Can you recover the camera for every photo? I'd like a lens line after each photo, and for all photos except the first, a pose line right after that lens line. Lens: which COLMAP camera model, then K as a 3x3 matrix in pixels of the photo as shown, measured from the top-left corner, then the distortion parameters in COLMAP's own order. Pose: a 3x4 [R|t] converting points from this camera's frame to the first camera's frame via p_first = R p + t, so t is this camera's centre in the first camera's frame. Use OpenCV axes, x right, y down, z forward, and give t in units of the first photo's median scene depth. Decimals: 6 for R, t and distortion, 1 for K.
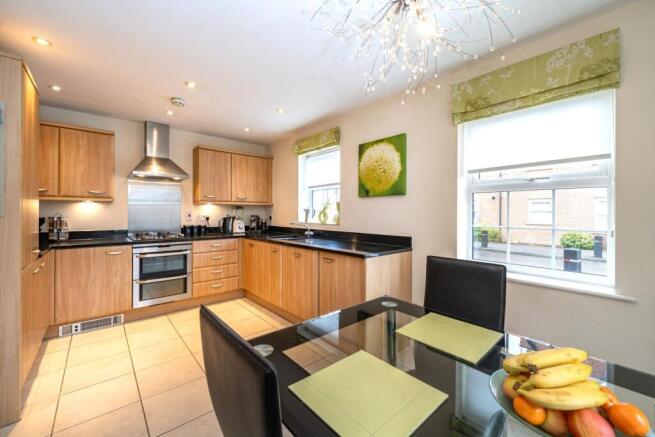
lens RADIAL K [[262.4, 0, 328.9], [0, 262.4, 214.4], [0, 0, 1]] dist [0.000274, -0.000053]
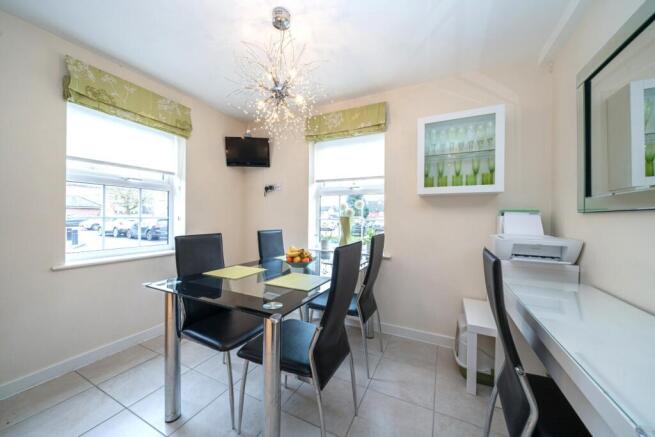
lens RADIAL K [[239.7, 0, 326.9], [0, 239.7, 213.9], [0, 0, 1]] dist [-0.000091, -0.000060]
pose [[-0.375522, -0.002362, 0.926810, -0.492476], [-0.011265, 0.999935, -0.002016, 0.022595], [-0.926745, -0.011197, -0.375524, 0.410642]]
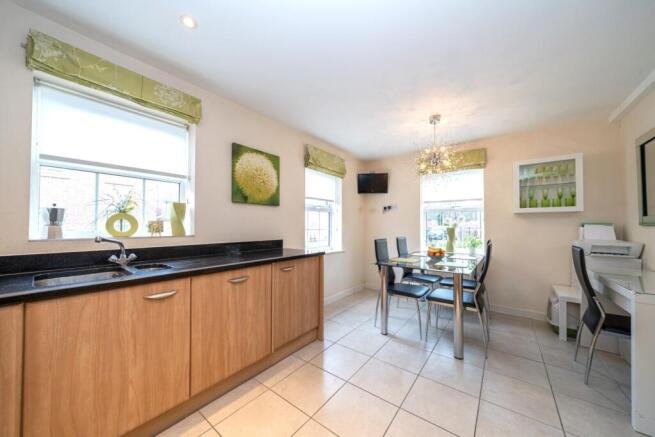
lens RADIAL K [[236.4, 0, 327.5], [0, 236.4, 218.5], [0, 0, 1]] dist [-0.000220, 0.000049]
pose [[-0.195573, 0.020560, 0.980474, -0.830662], [-0.001824, 0.999771, -0.021328, 0.007102], [-0.980687, -0.005959, -0.195491, 0.968035]]
